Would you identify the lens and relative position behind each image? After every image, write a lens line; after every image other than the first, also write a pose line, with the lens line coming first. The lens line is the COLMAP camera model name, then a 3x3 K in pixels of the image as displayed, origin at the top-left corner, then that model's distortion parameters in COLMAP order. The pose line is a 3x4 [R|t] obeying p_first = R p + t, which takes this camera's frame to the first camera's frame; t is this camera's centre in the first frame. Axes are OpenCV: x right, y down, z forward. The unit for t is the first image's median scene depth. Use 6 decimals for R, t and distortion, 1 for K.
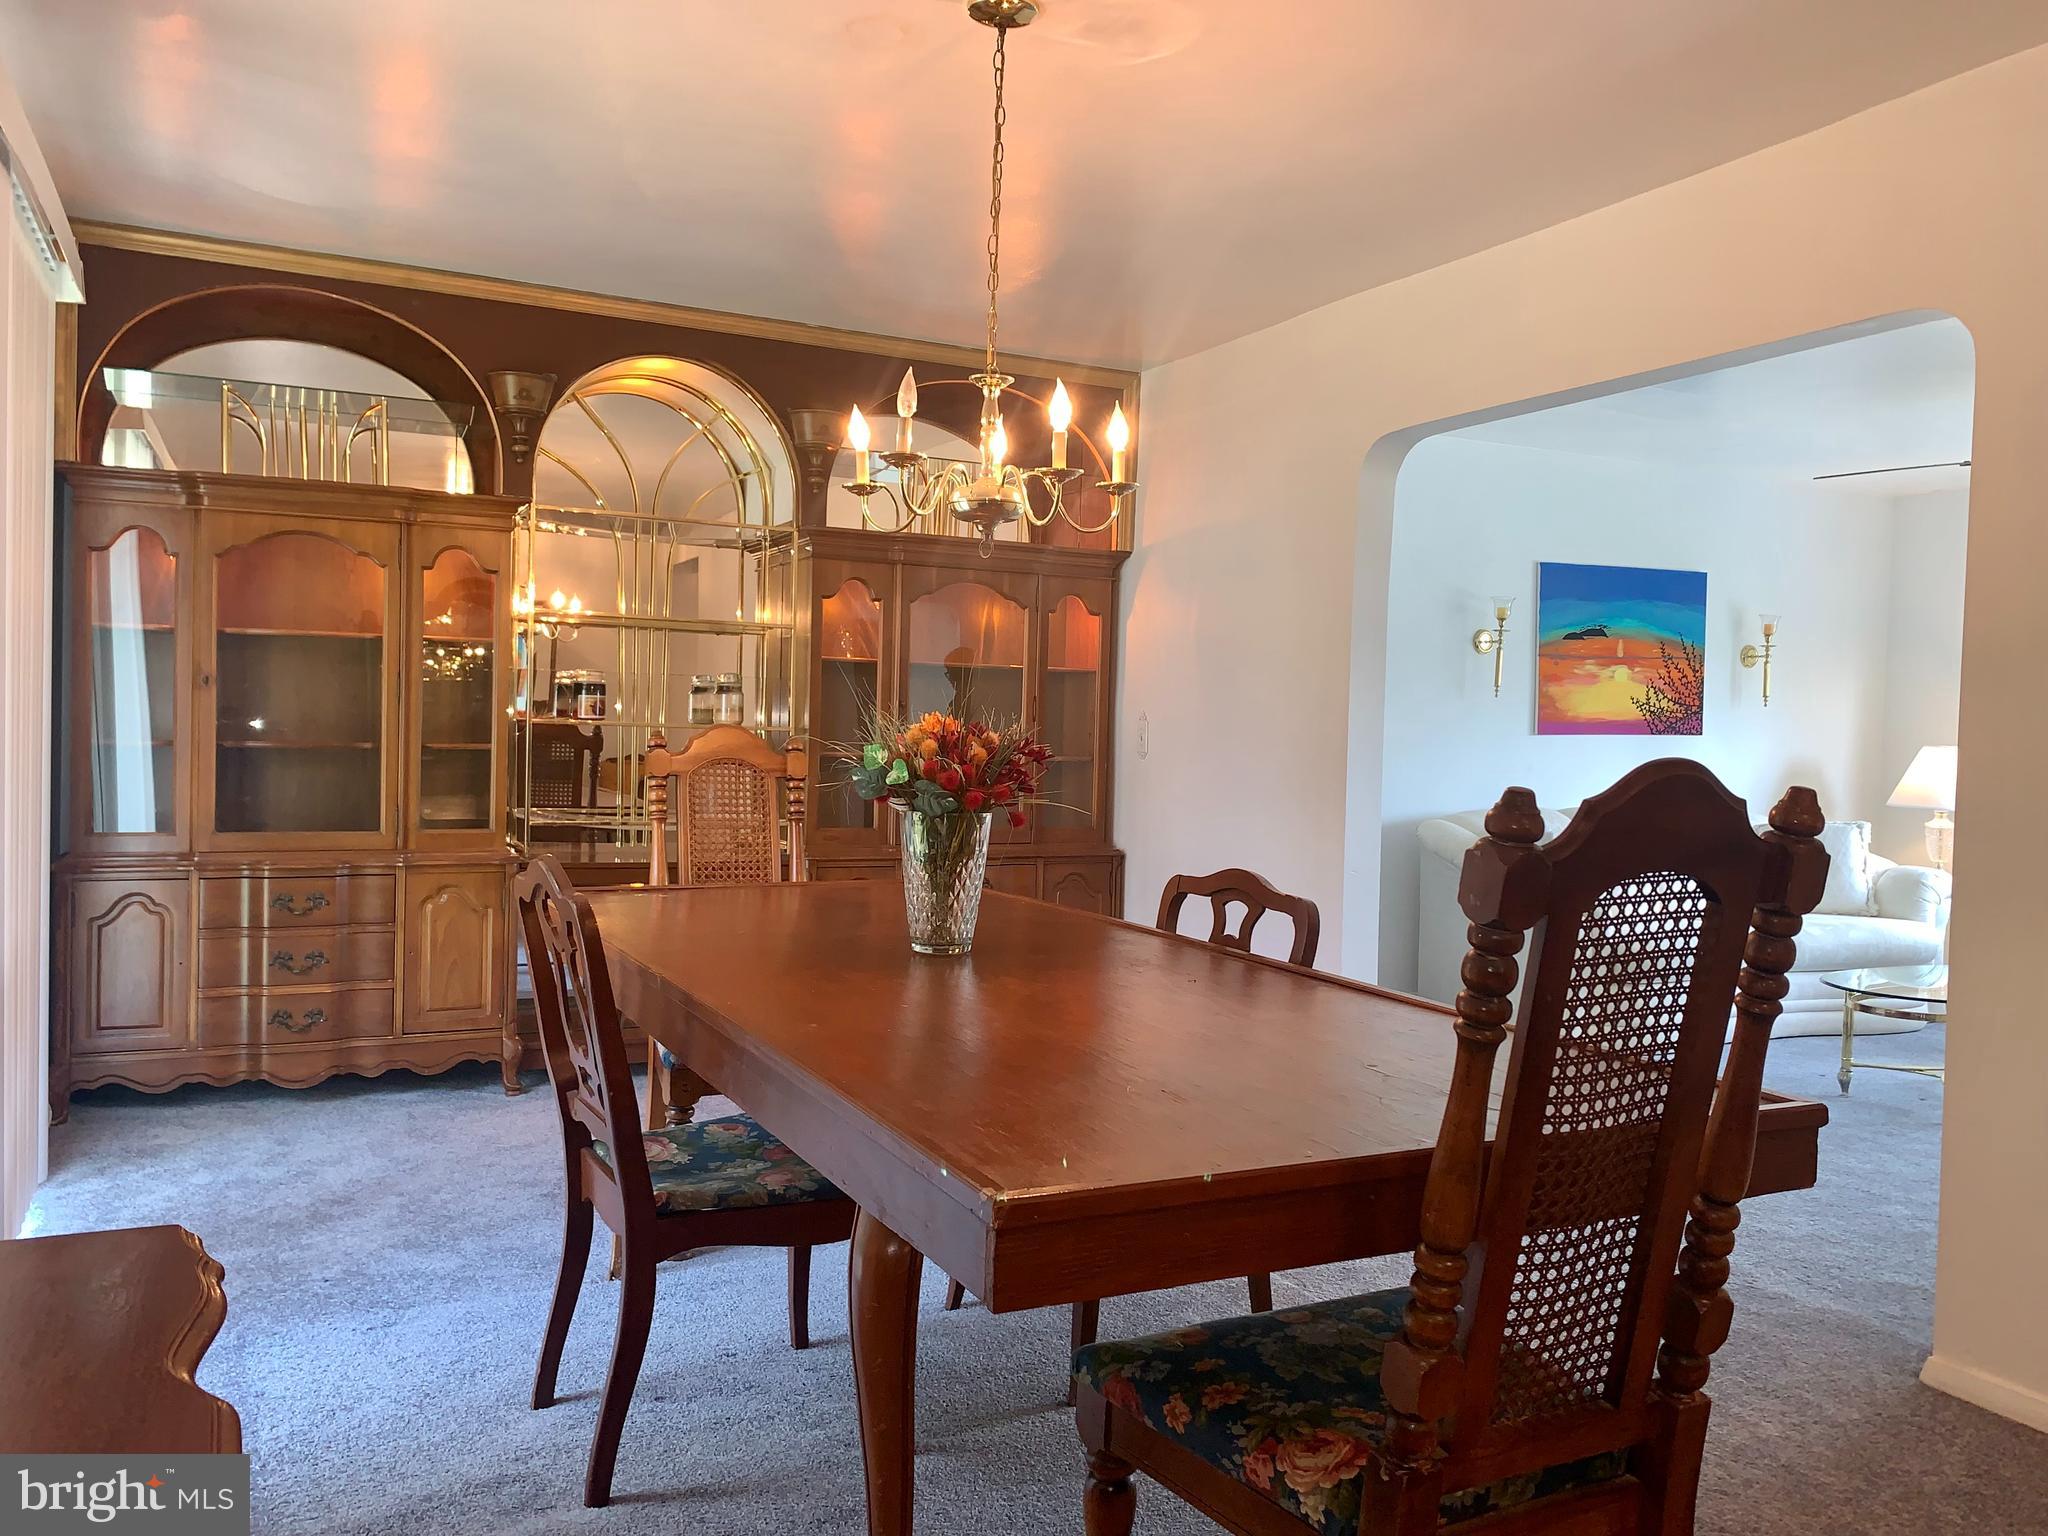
lens RADIAL K [[1583.7, 0, 1024.3], [0, 1583.7, 768.1], [0, 0, 1]] dist [0.013381, 0.003993]
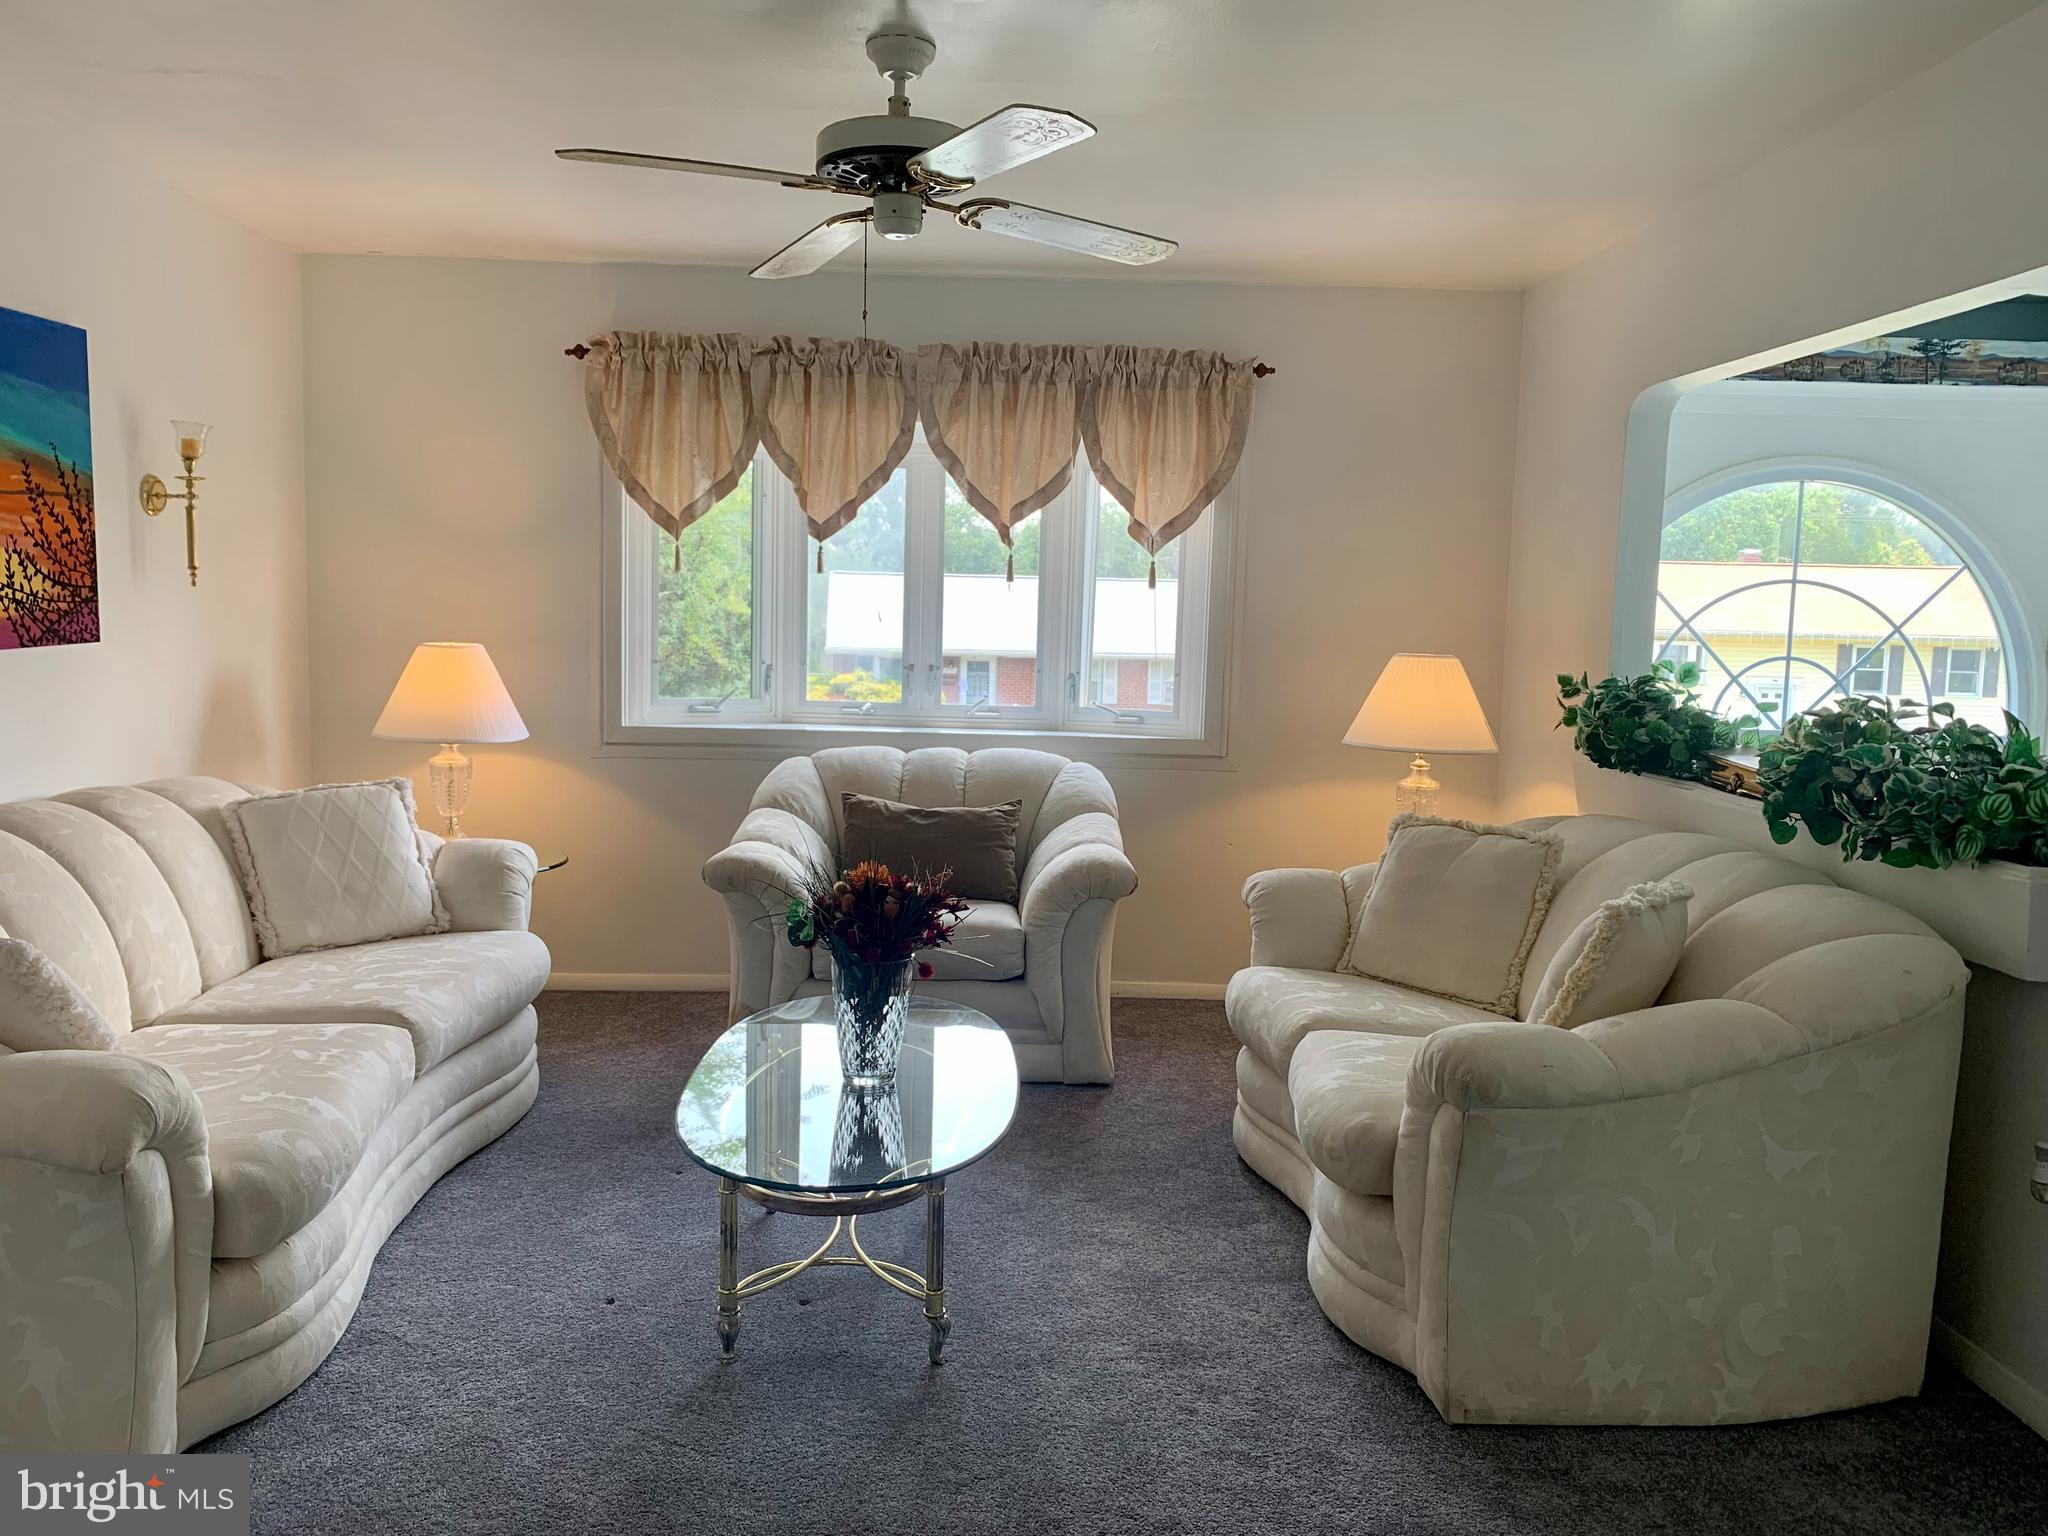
lens RADIAL K [[1583.7, 0, 1023.3], [0, 1583.7, 767.7], [0, 0, 1]] dist [0.013381, 0.003993]
pose [[0.390365, -0.116304, 0.913284, 0.057760], [0.014326, 0.992636, 0.120286, -0.038950], [-0.920549, -0.033872, 0.389156, 0.511763]]
